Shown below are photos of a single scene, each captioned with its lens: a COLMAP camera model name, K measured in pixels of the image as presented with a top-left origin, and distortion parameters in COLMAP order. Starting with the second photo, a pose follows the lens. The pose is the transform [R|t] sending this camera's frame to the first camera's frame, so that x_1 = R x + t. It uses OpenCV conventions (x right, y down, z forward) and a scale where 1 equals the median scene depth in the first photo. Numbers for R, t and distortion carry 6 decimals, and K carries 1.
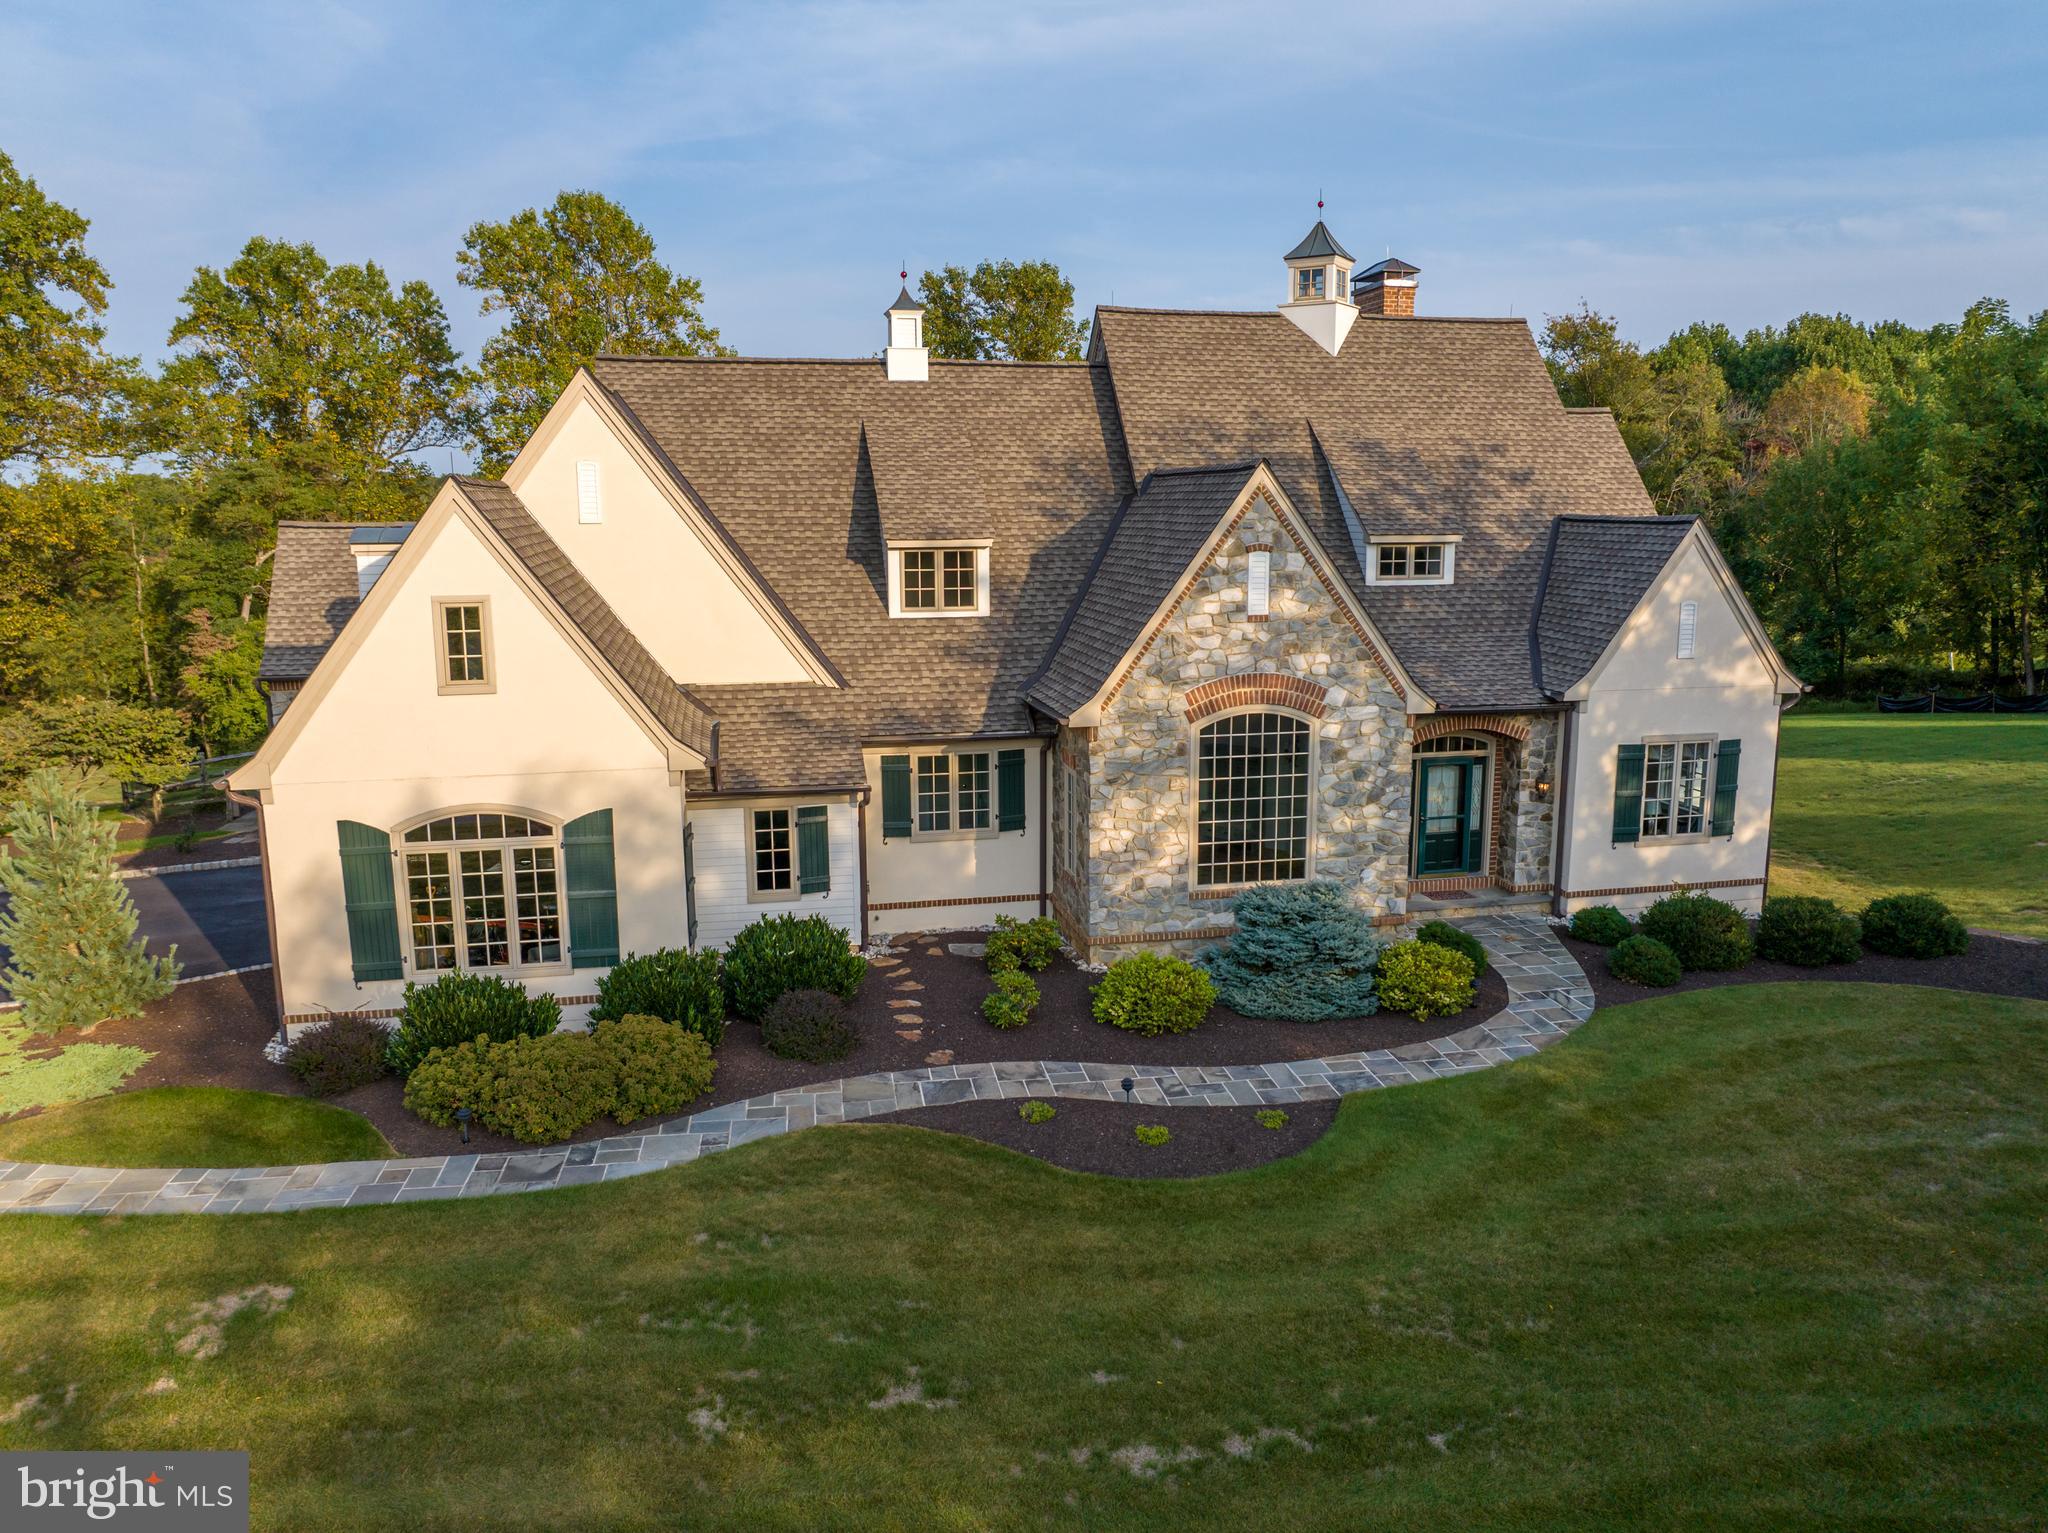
lens RADIAL K [[1439.6, 0, 1035.6], [0, 1439.6, 763.5], [0, 0, 1]] dist [-0.044127, 0.006283]
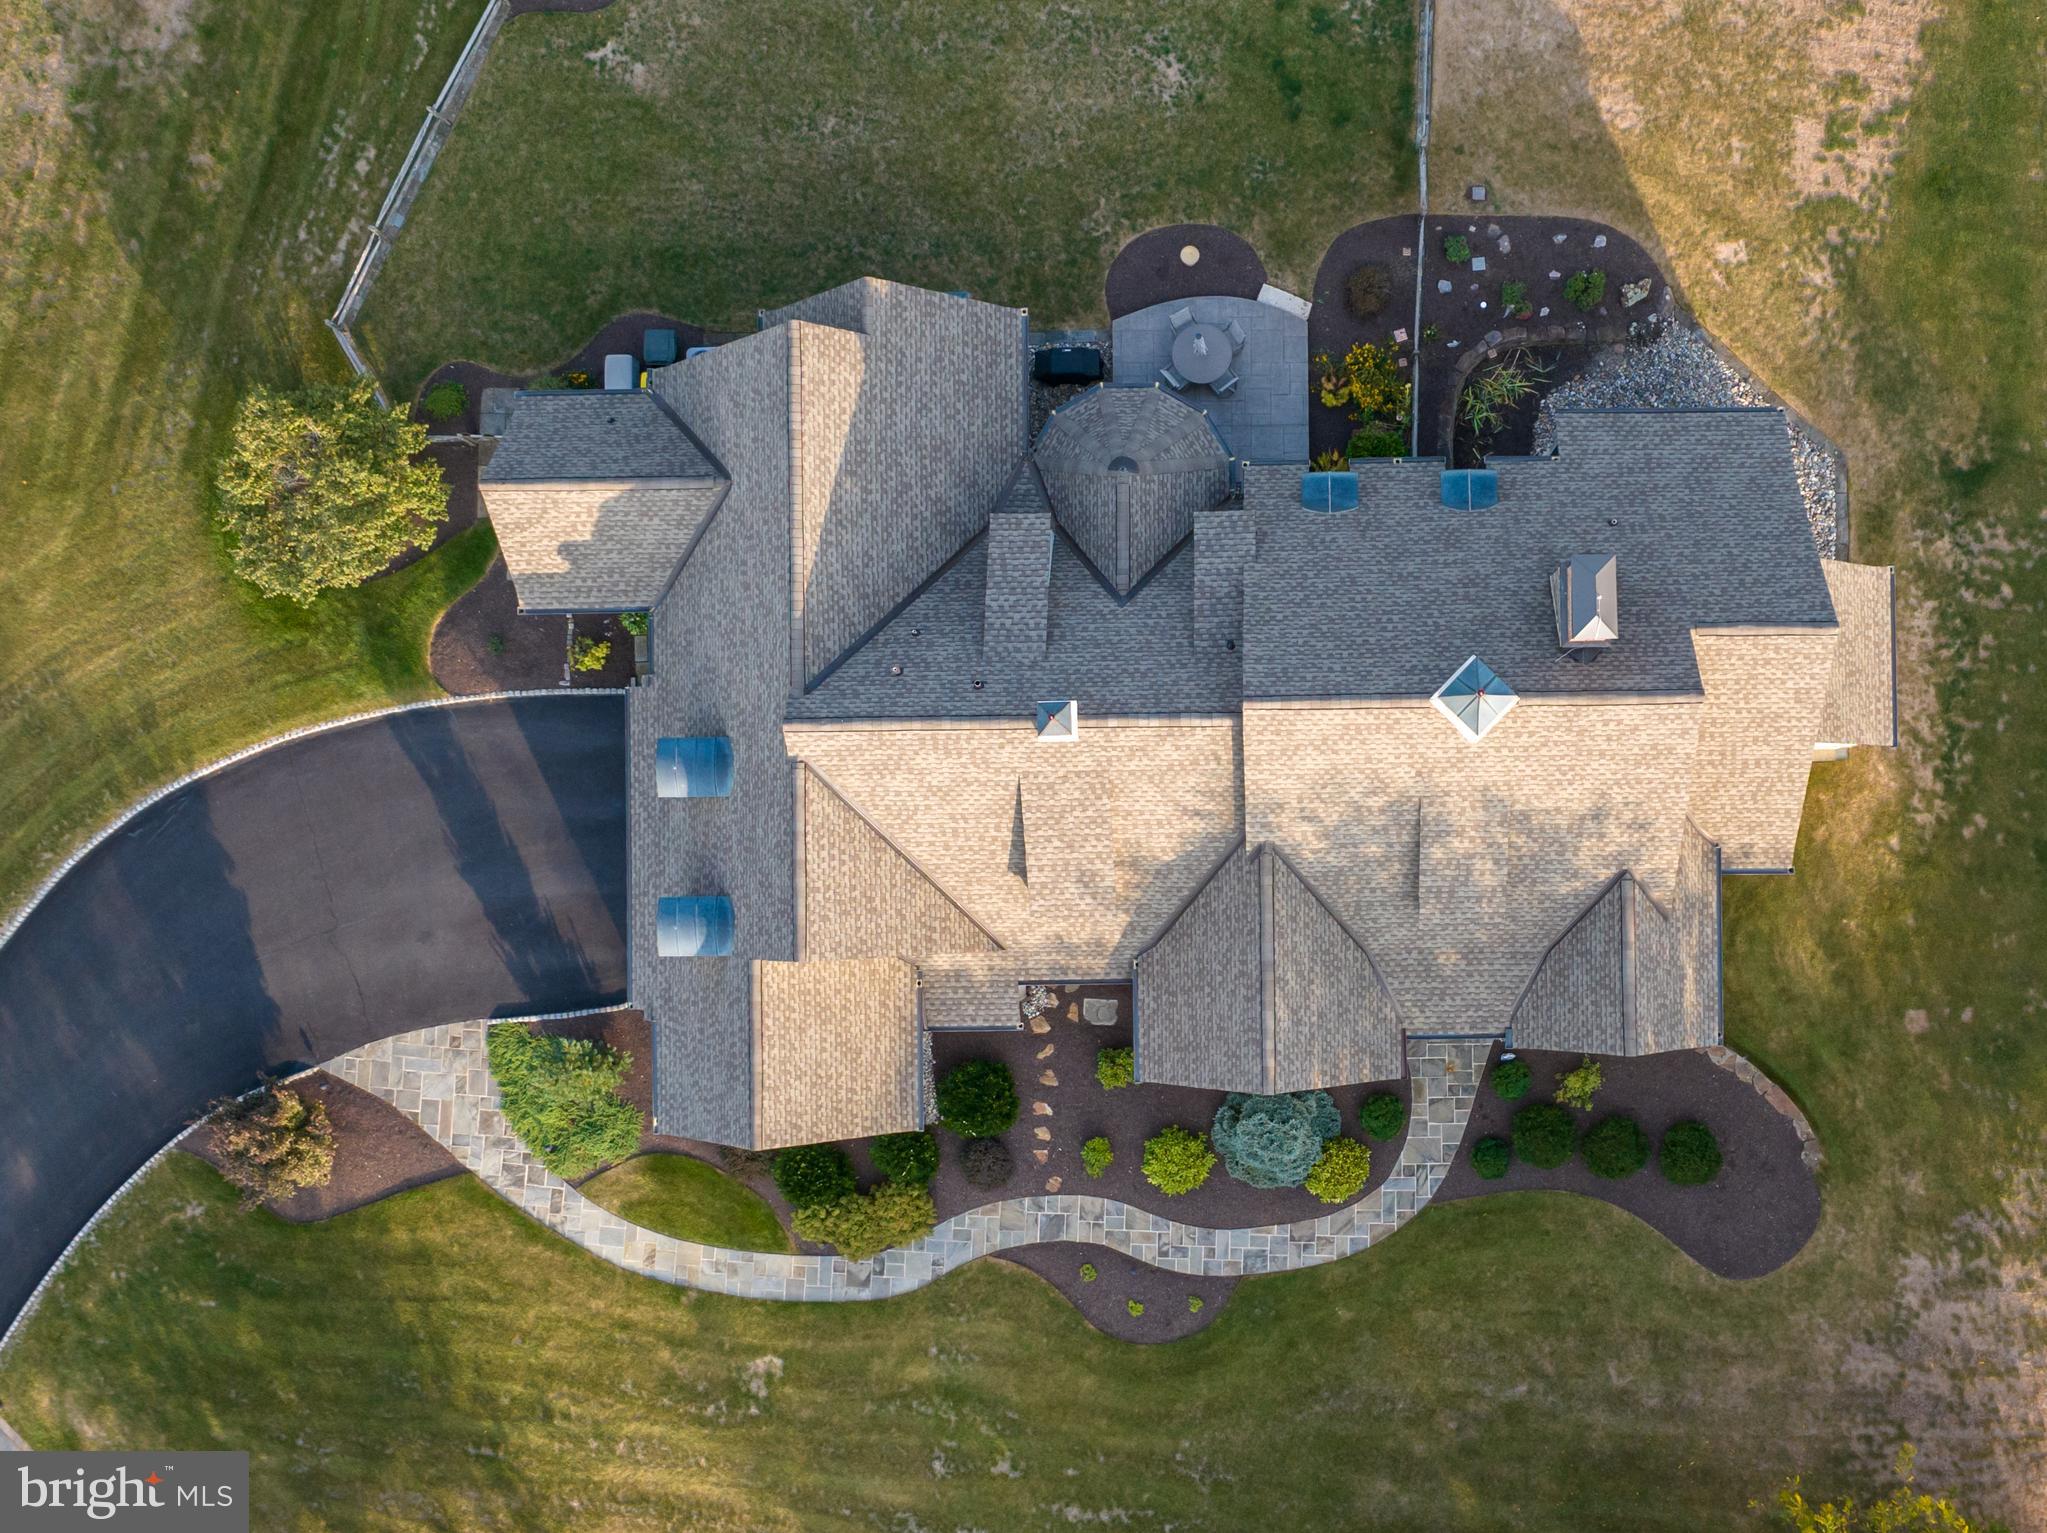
lens RADIAL K [[2641.2, 0, 1281.0], [0, 2641.2, 821.8], [0, 0, 1]] dist [-0.036957, 0.000000]
pose [[0.980240, 0.197812, 0.000304, 0.112973], [-0.038428, 0.188917, 0.981241, -2.852105], [0.194043, -0.961863, 0.192786, 0.735444]]
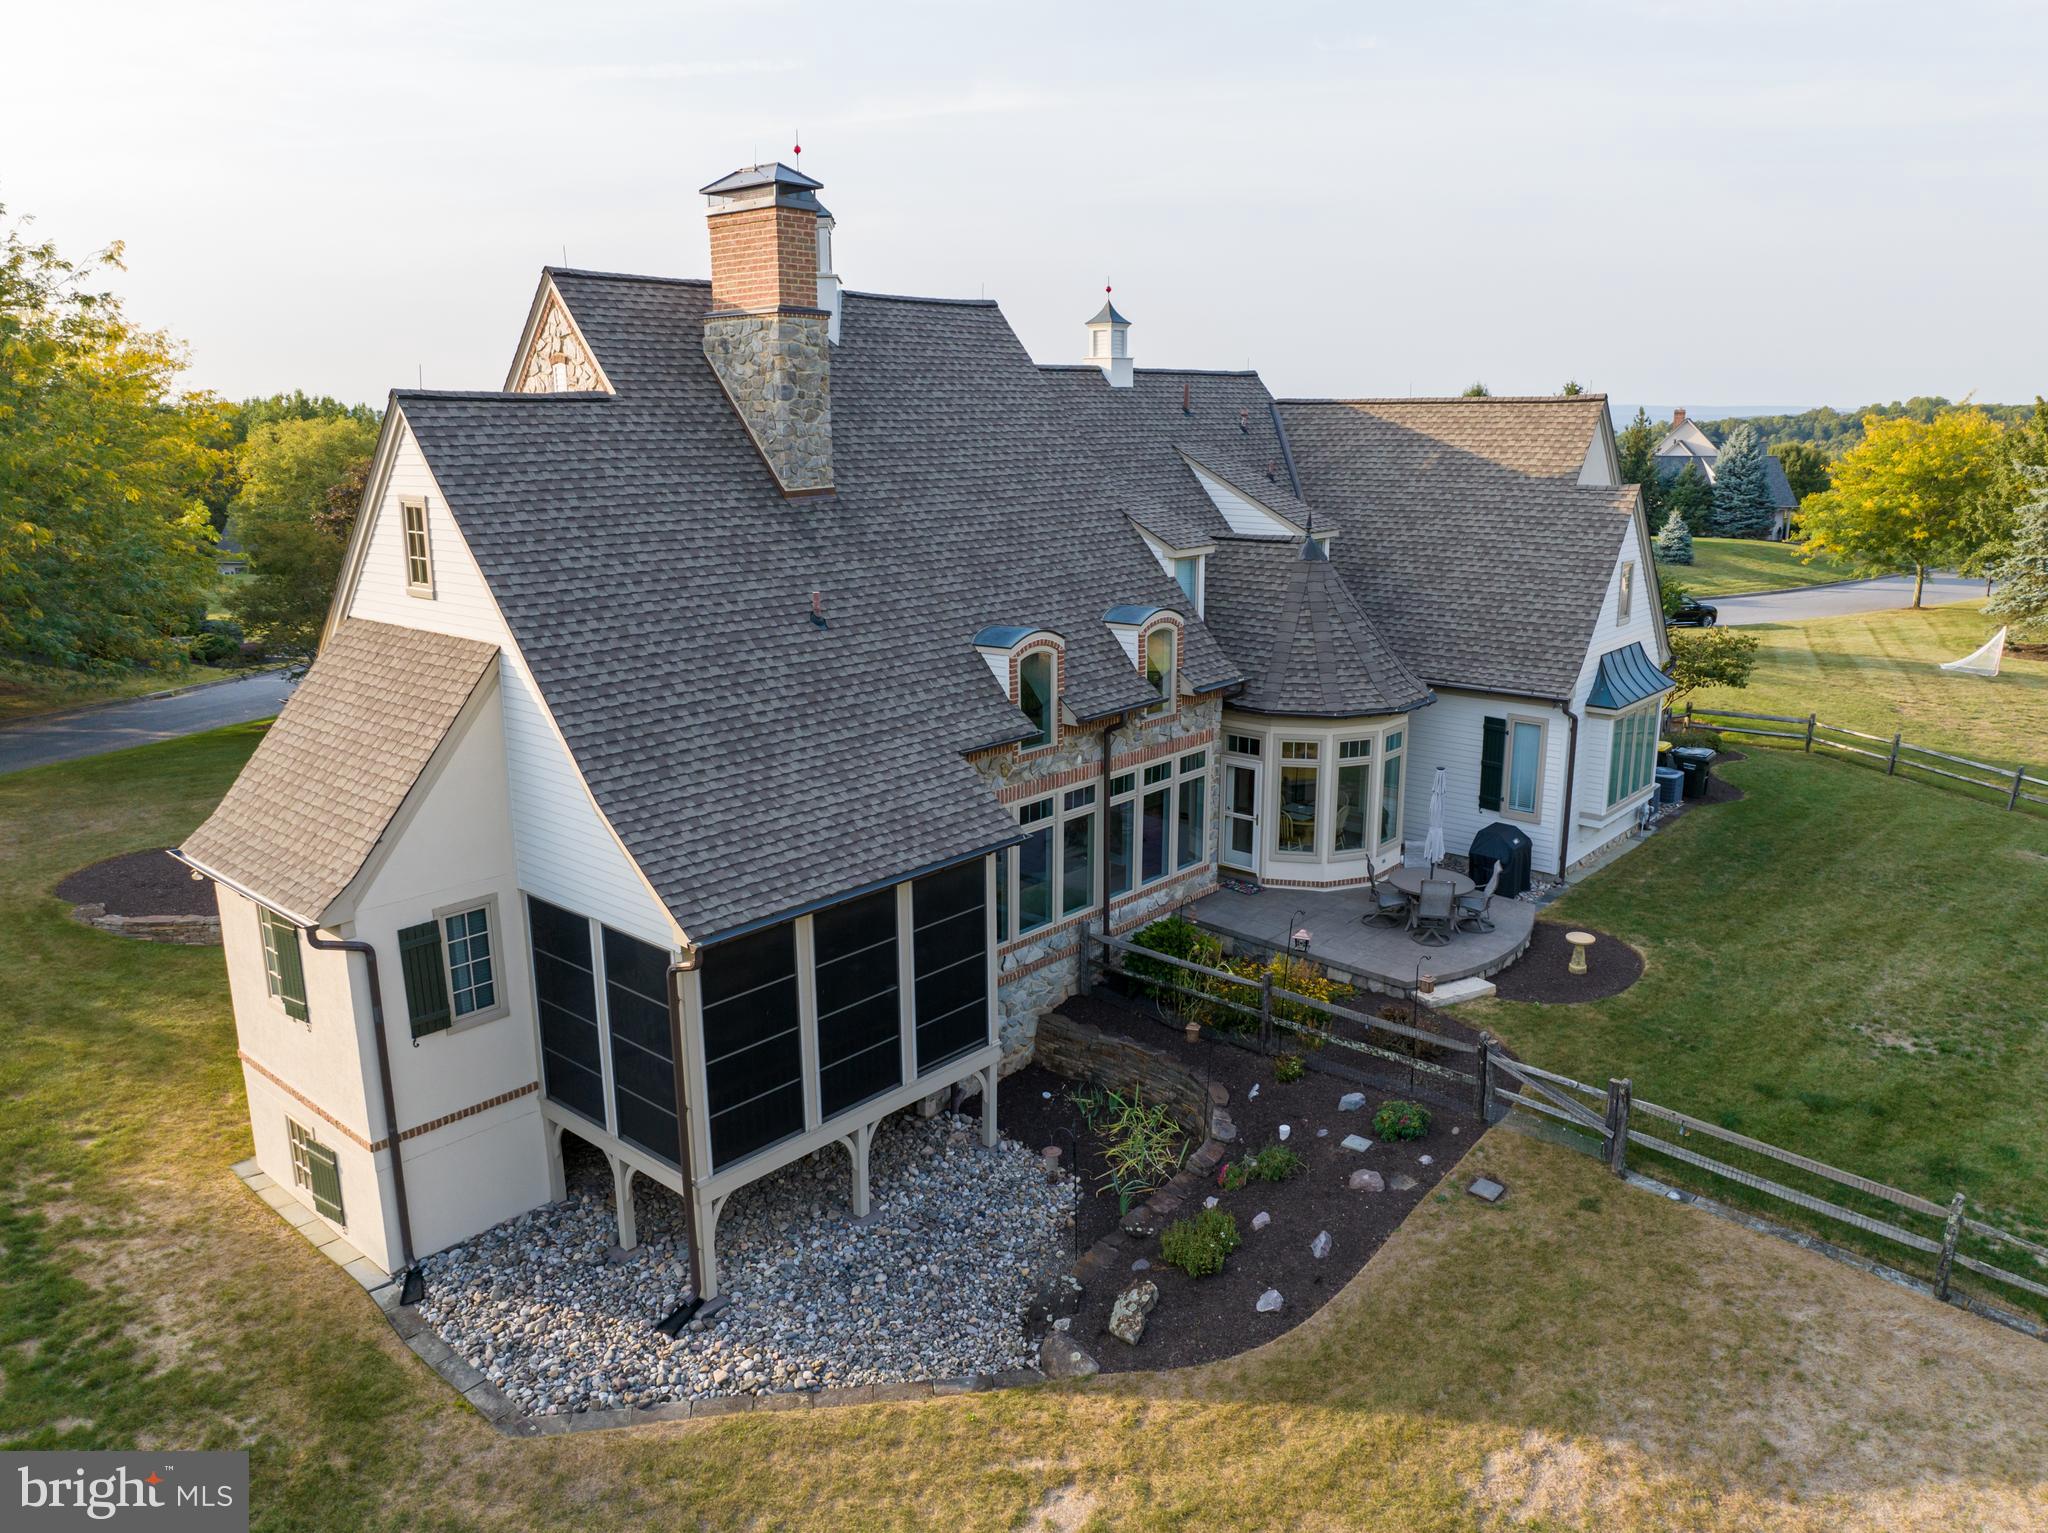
lens RADIAL K [[1439.6, 0, 1032.1], [0, 1439.6, 750.1], [0, 0, 1]] dist [-0.044127, 0.006283]
pose [[-0.798452, 0.147358, -0.583747, 0.821168], [-0.103326, 0.921659, 0.373989, -0.534038], [0.593126, 0.358928, -0.720675, 2.385341]]
